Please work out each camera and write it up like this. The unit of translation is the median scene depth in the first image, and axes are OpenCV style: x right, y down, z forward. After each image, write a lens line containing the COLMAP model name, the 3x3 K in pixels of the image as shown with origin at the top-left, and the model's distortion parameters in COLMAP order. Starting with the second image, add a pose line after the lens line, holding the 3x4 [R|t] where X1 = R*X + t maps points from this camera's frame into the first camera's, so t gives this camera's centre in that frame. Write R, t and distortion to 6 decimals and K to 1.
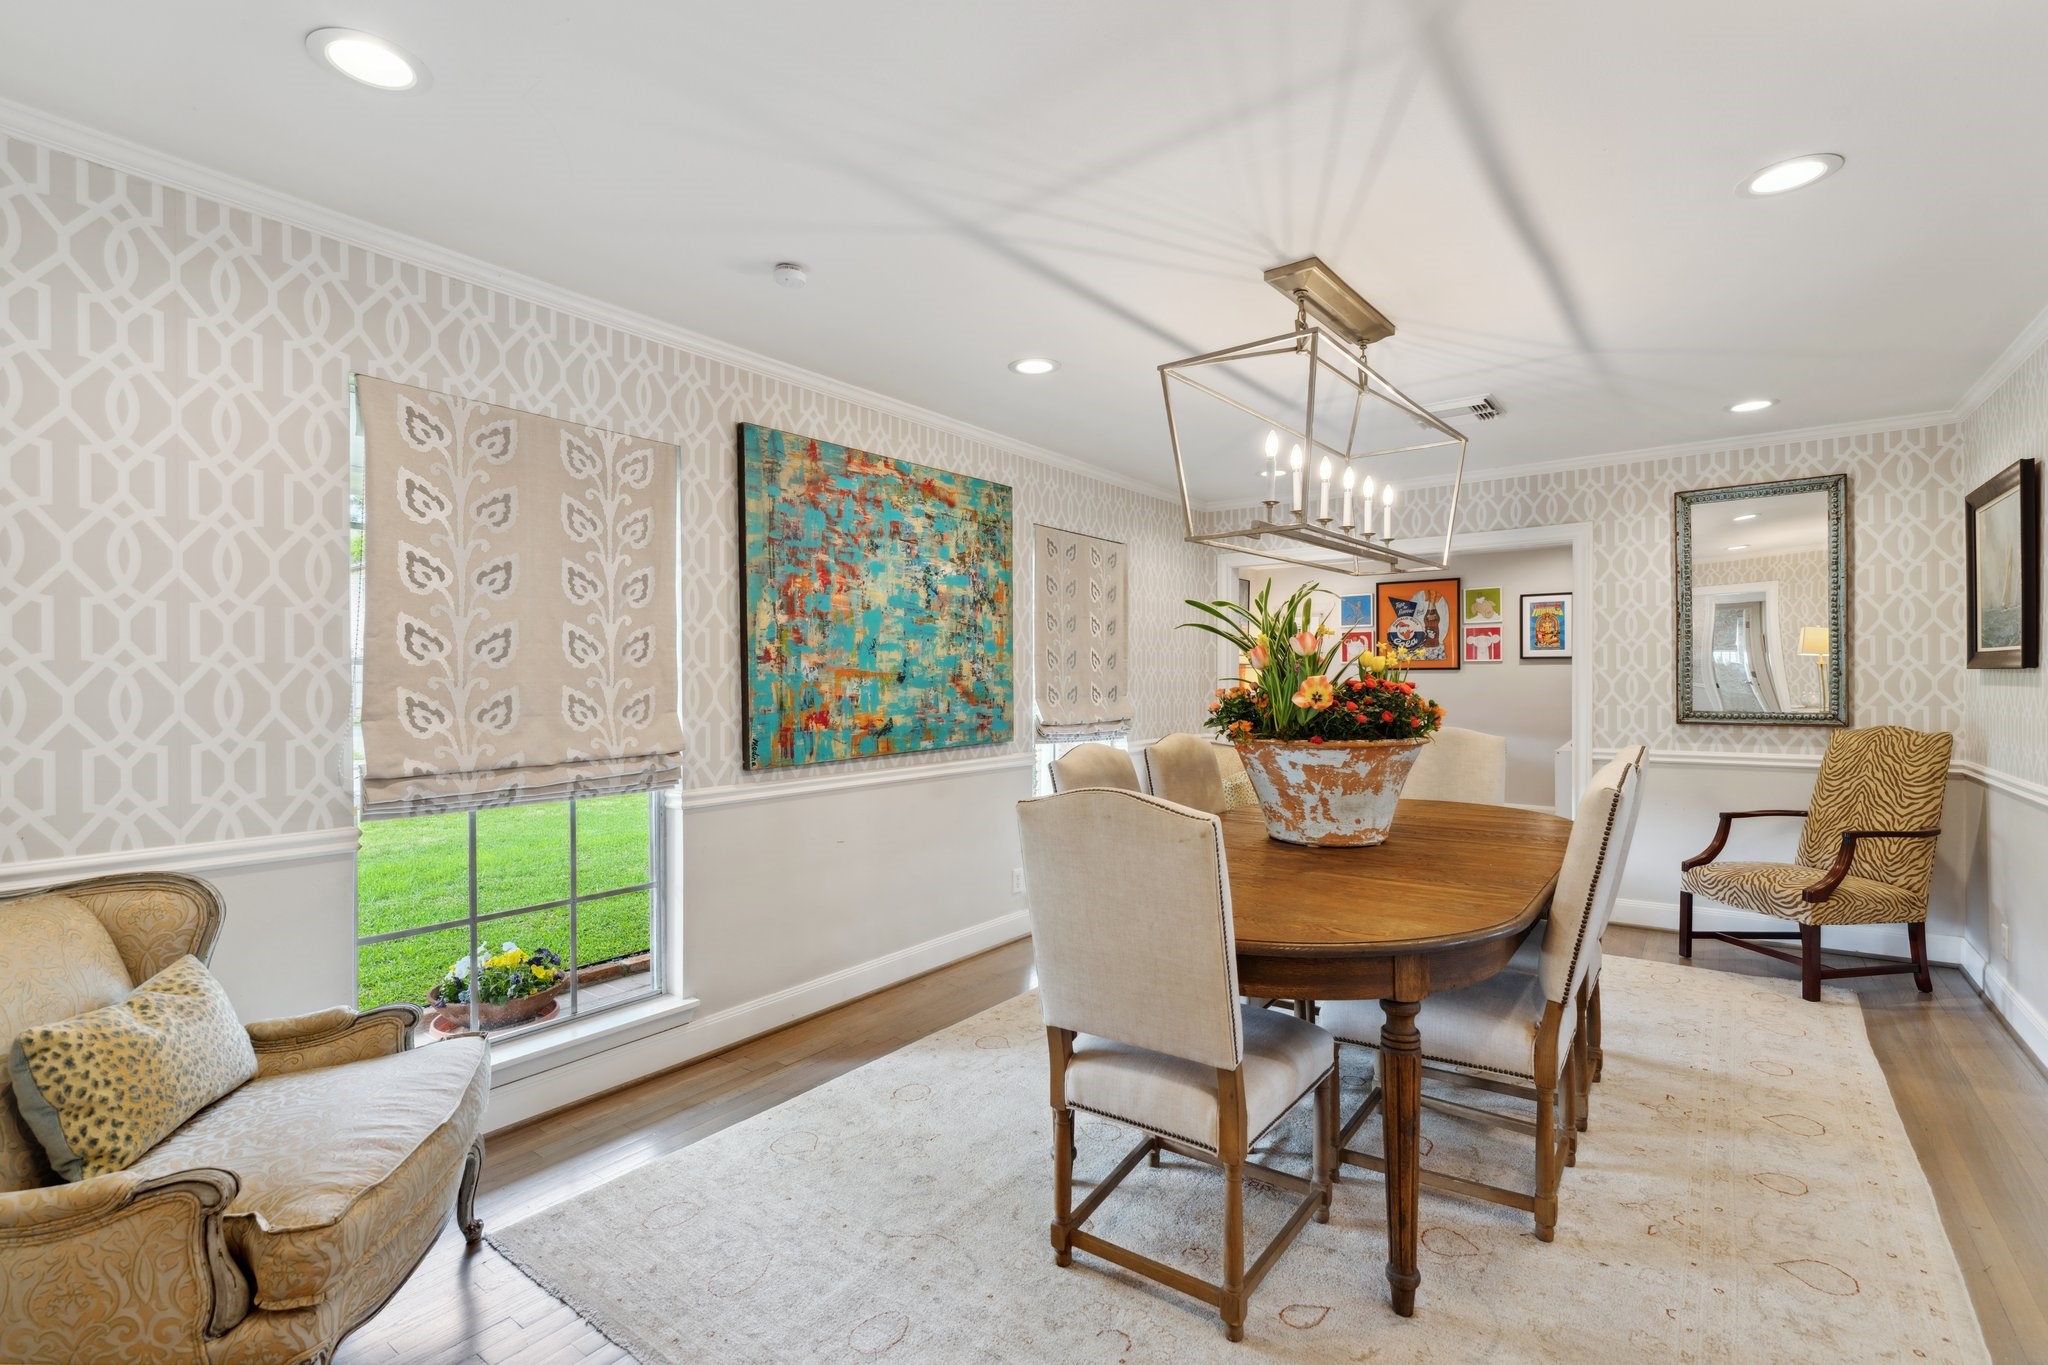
lens RADIAL K [[927.3, 0, 1020.3], [0, 927.3, 680.0], [0, 0, 1]] dist [-0.010209, 0.001129]
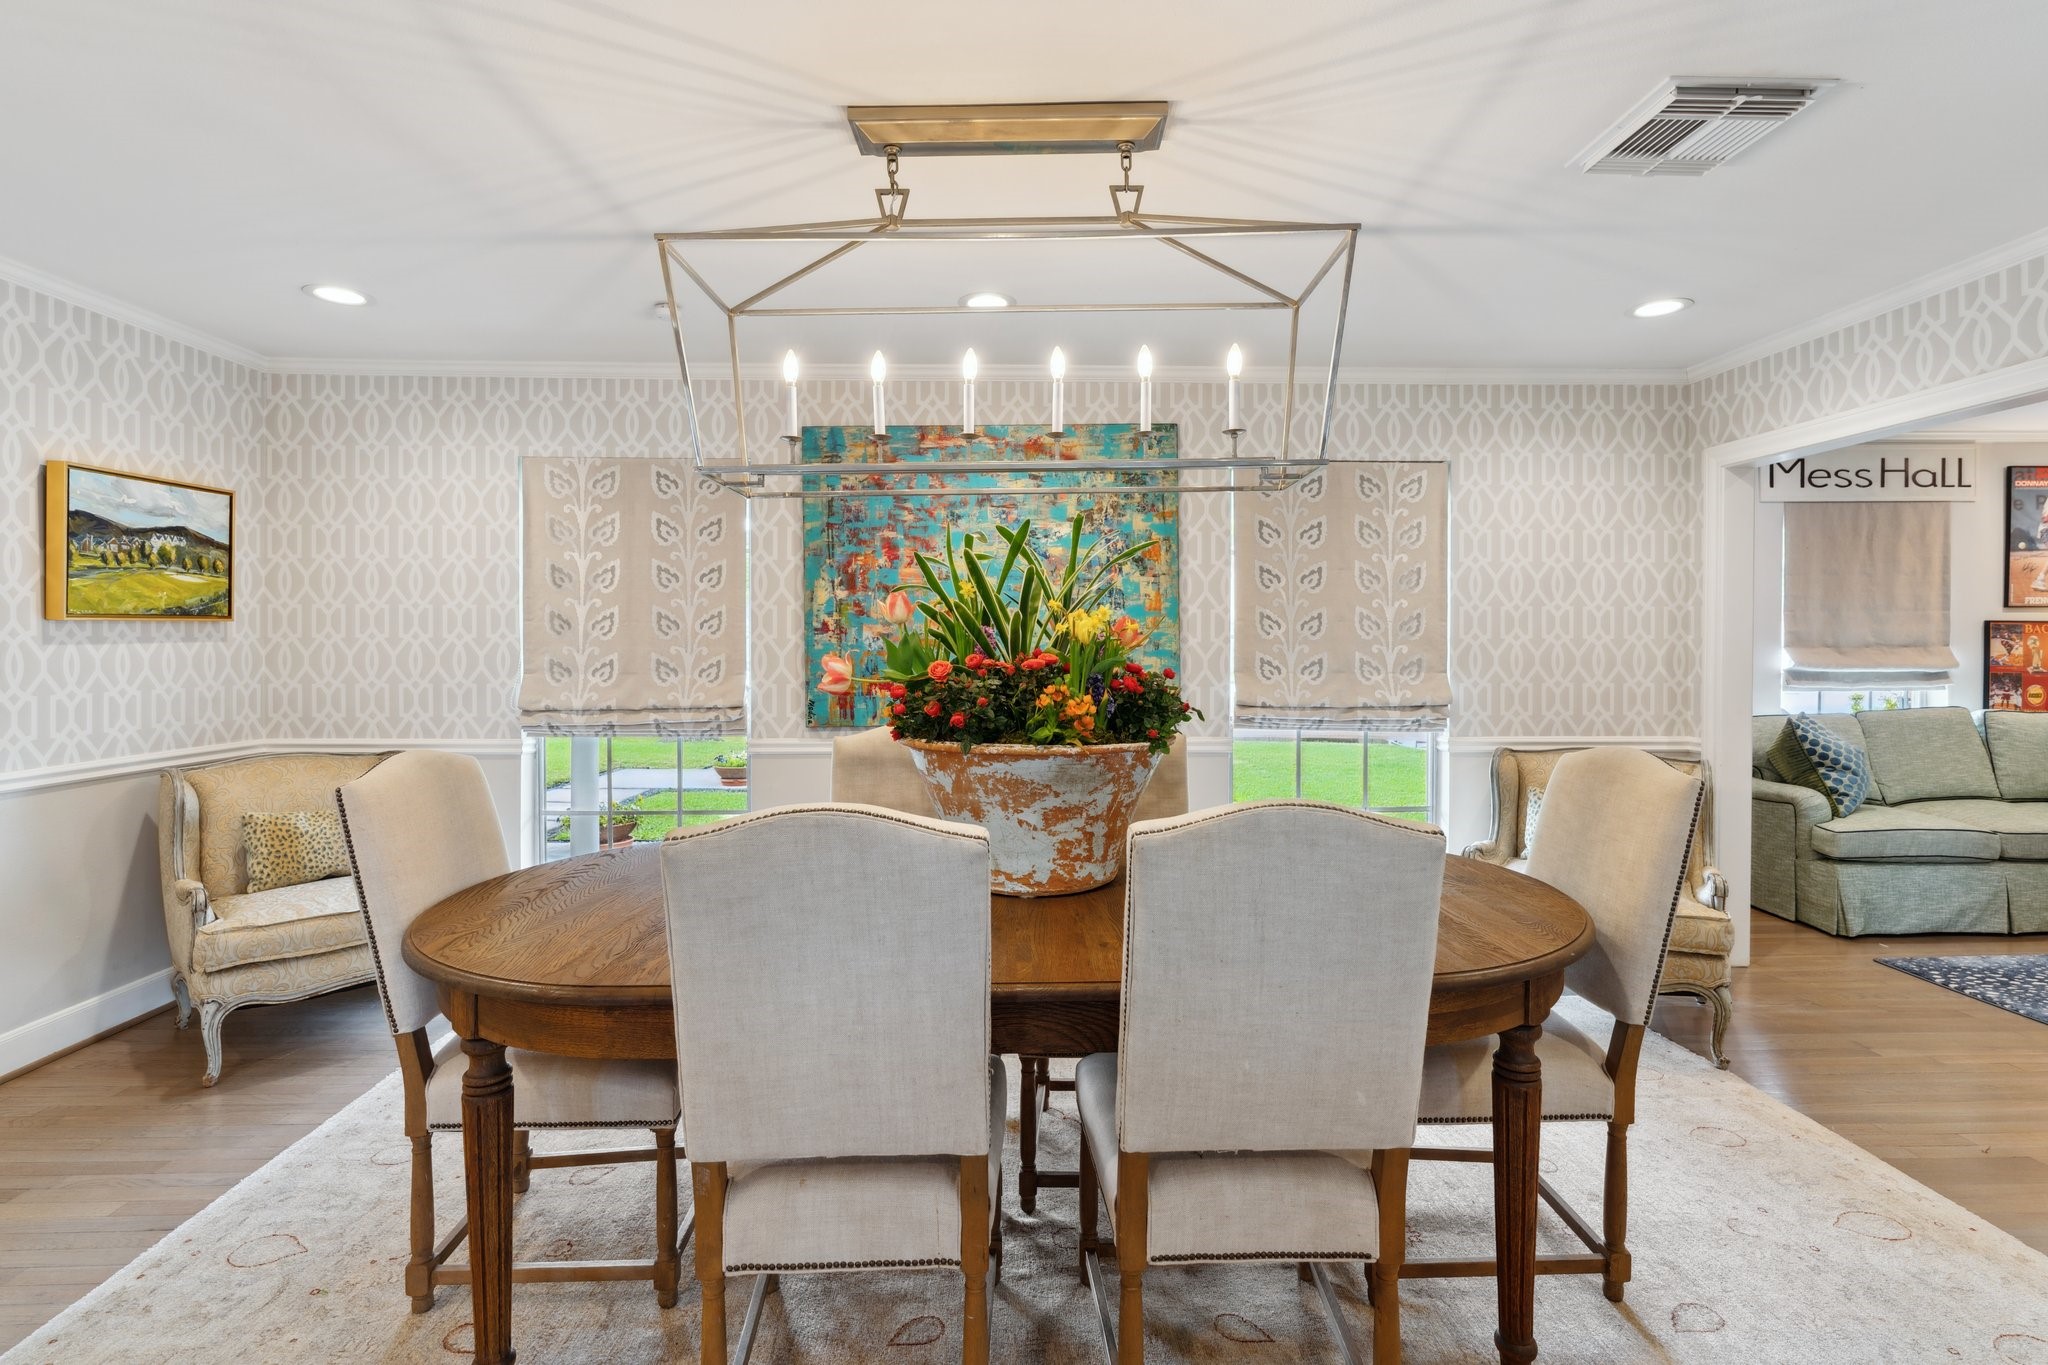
lens RADIAL K [[927.3, 0, 1011.9], [0, 927.3, 646.2], [0, 0, 1]] dist [-0.010209, 0.001129]
pose [[0.622441, 0.005574, -0.782647, 0.753740], [-0.003048, 0.999984, 0.004698, -0.009295], [0.782661, -0.000539, 0.622448, 0.469454]]
